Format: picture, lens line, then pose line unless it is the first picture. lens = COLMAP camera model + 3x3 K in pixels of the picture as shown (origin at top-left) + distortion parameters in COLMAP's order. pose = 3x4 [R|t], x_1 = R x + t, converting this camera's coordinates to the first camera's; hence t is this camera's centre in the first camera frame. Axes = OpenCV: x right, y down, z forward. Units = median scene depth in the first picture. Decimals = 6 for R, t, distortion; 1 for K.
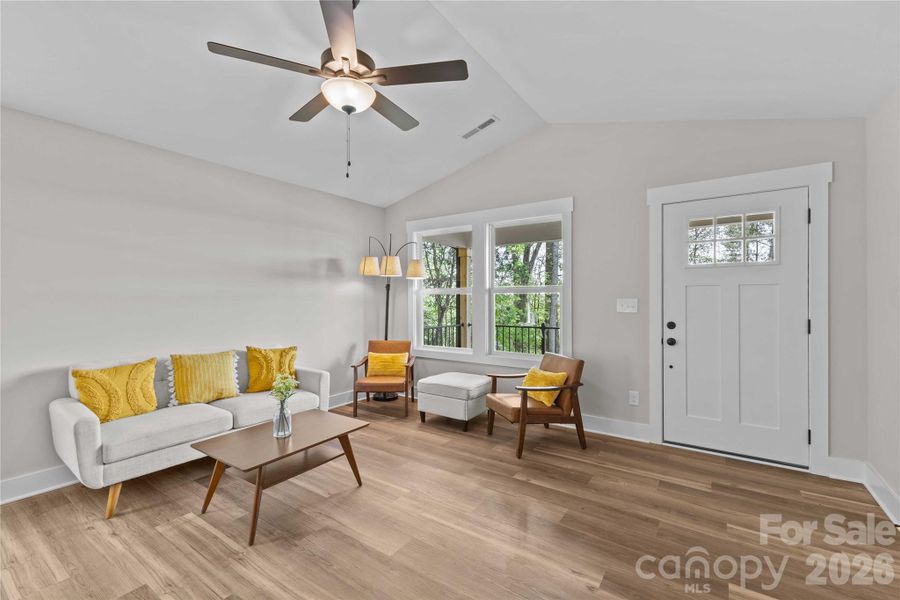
lens RADIAL K [[380.7, 0, 454.7], [0, 380.7, 301.2], [0, 0, 1]] dist [0.005924, 0.000219]
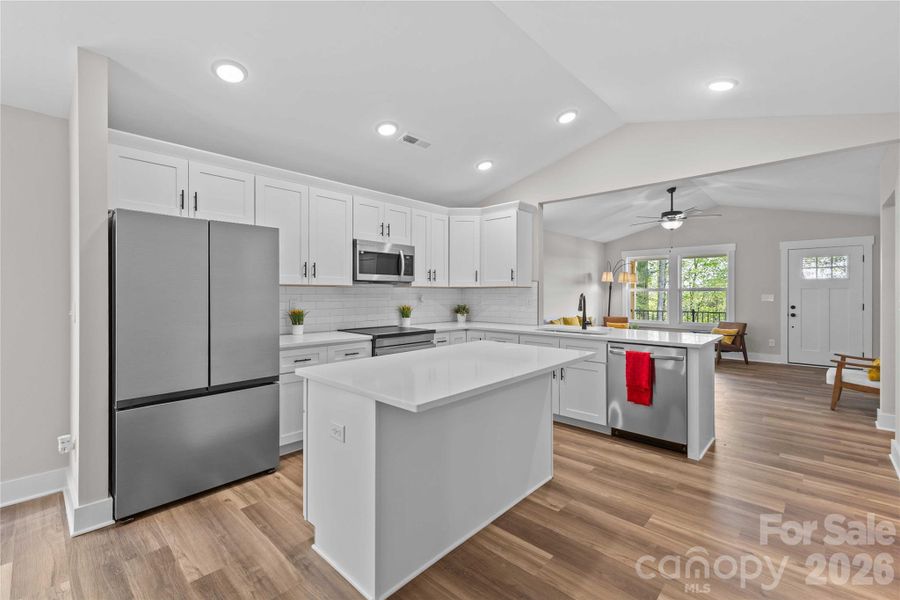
lens RADIAL K [[382.6, 0, 444.8], [0, 382.6, 295.8], [0, 0, 1]] dist [0.000395, 0.000017]
pose [[0.985969, 0.002132, -0.166915, -0.988031], [-0.001763, 0.999996, 0.002358, -0.001838], [0.166919, -0.002030, 0.985969, -1.423030]]
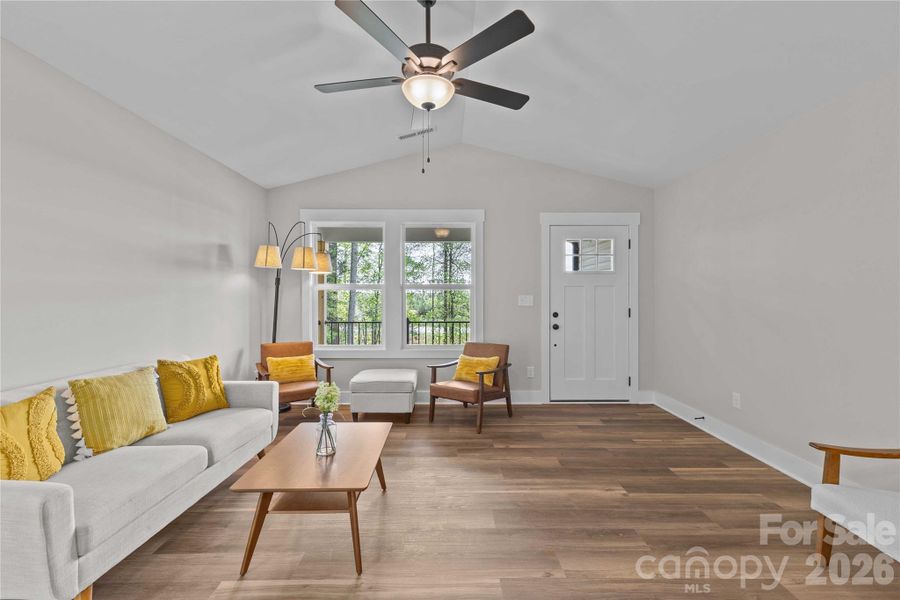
lens RADIAL K [[382.6, 0, 444.8], [0, 382.6, 295.8], [0, 0, 1]] dist [0.000395, 0.000017]
pose [[0.824088, 0.000759, 0.566461, -0.539414], [0.002338, 0.999986, -0.004740, 0.001003], [-0.566457, 0.005230, 0.824075, 0.098007]]
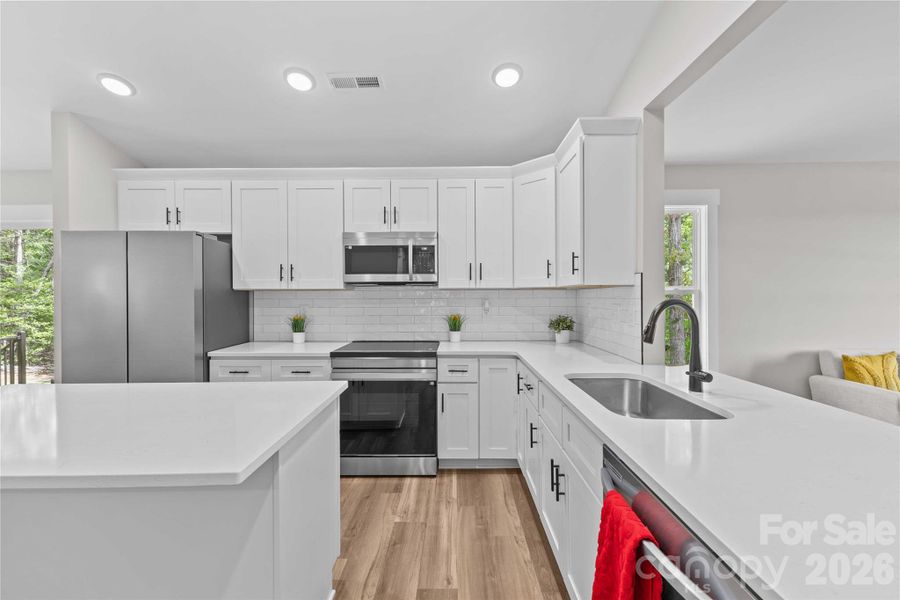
lens RADIAL K [[394.8, 0, 450.0], [0, 394.8, 300.0], [0, 0, 1]] dist [0.003496, 0.000089]
pose [[0.556184, 0.004880, -0.831045, -0.483559], [-0.000004, 0.999983, 0.005869, -0.007978], [0.831059, -0.003261, 0.556175, -0.645746]]
